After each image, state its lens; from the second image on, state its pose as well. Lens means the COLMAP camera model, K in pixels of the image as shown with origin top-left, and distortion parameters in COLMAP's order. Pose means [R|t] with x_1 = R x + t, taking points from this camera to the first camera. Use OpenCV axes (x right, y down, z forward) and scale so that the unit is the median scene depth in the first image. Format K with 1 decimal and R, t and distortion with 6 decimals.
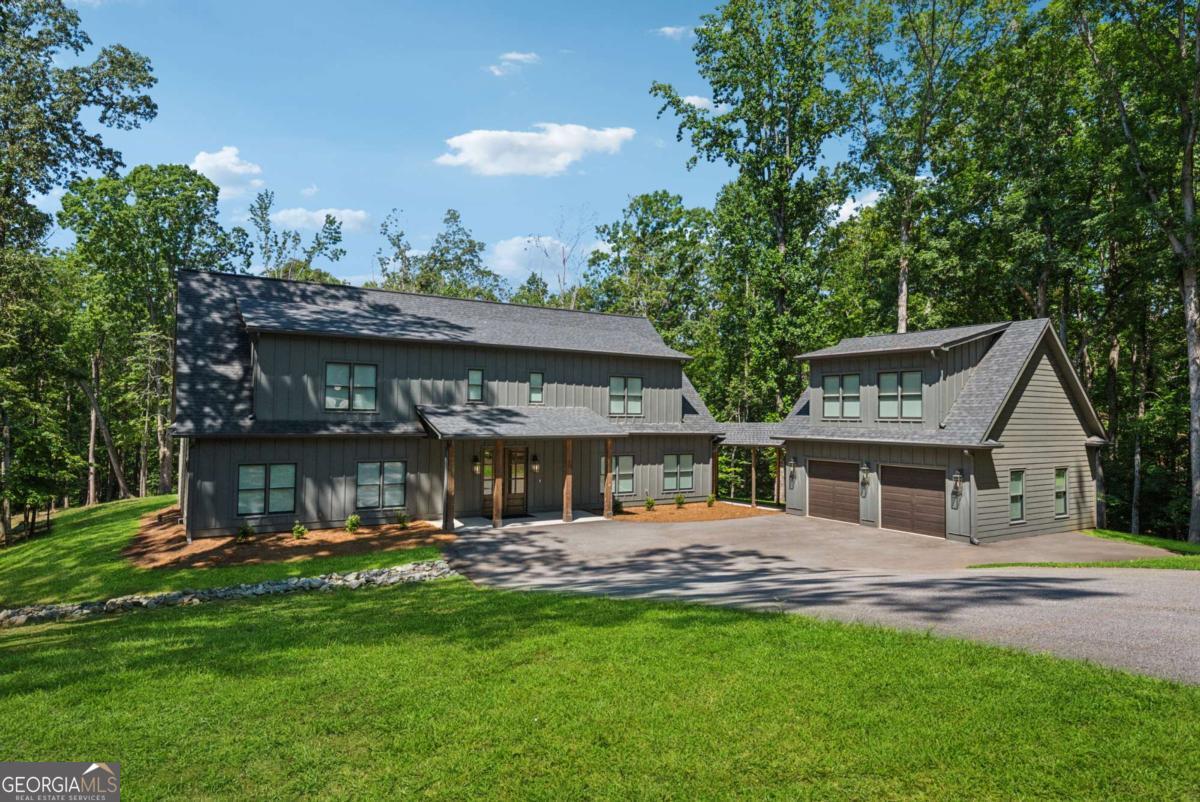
lens RADIAL K [[699.9, 0, 595.9], [0, 699.9, 397.5], [0, 0, 1]] dist [0.001469, -0.002043]
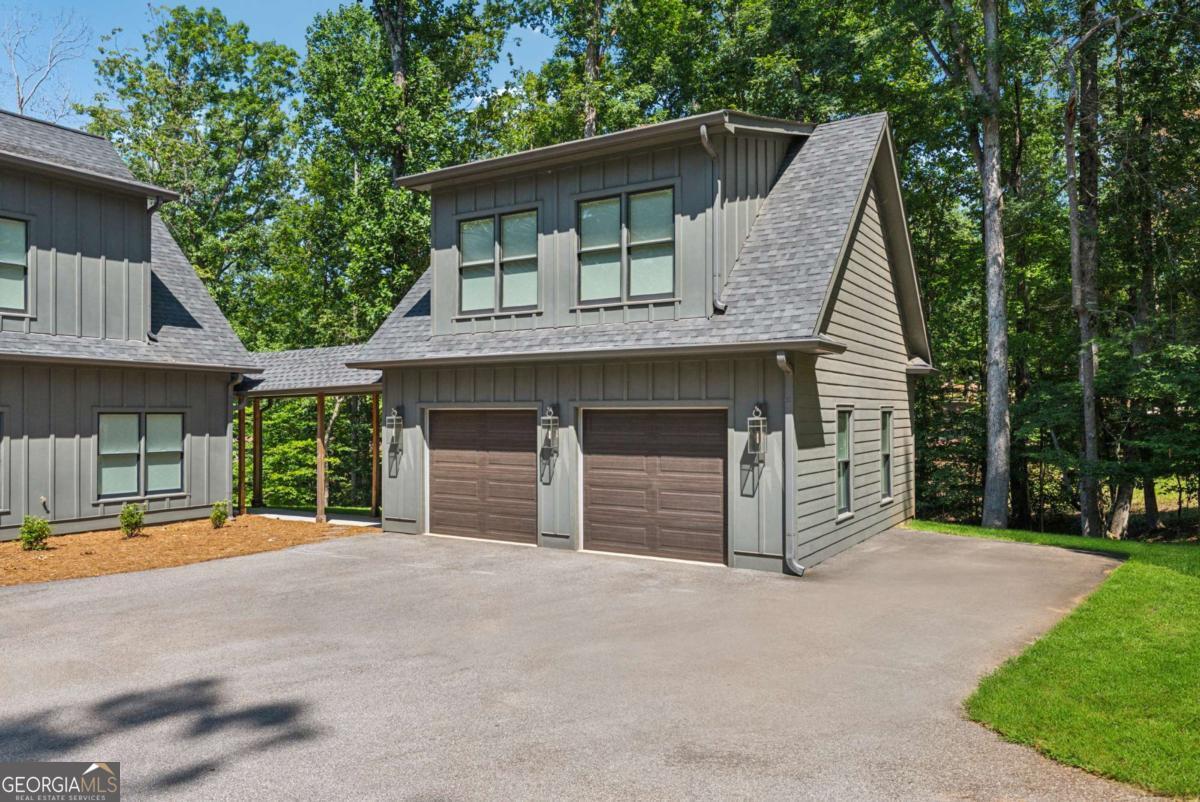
lens RADIAL K [[824.6, 0, 602.4], [0, 824.6, 401.9], [0, 0, 1]] dist [0.002108, 0.010088]
pose [[0.891822, -0.006375, 0.452343, 0.164398], [-0.001429, 0.999856, 0.016907, 0.075649], [-0.452385, -0.015724, 0.891684, 0.479311]]
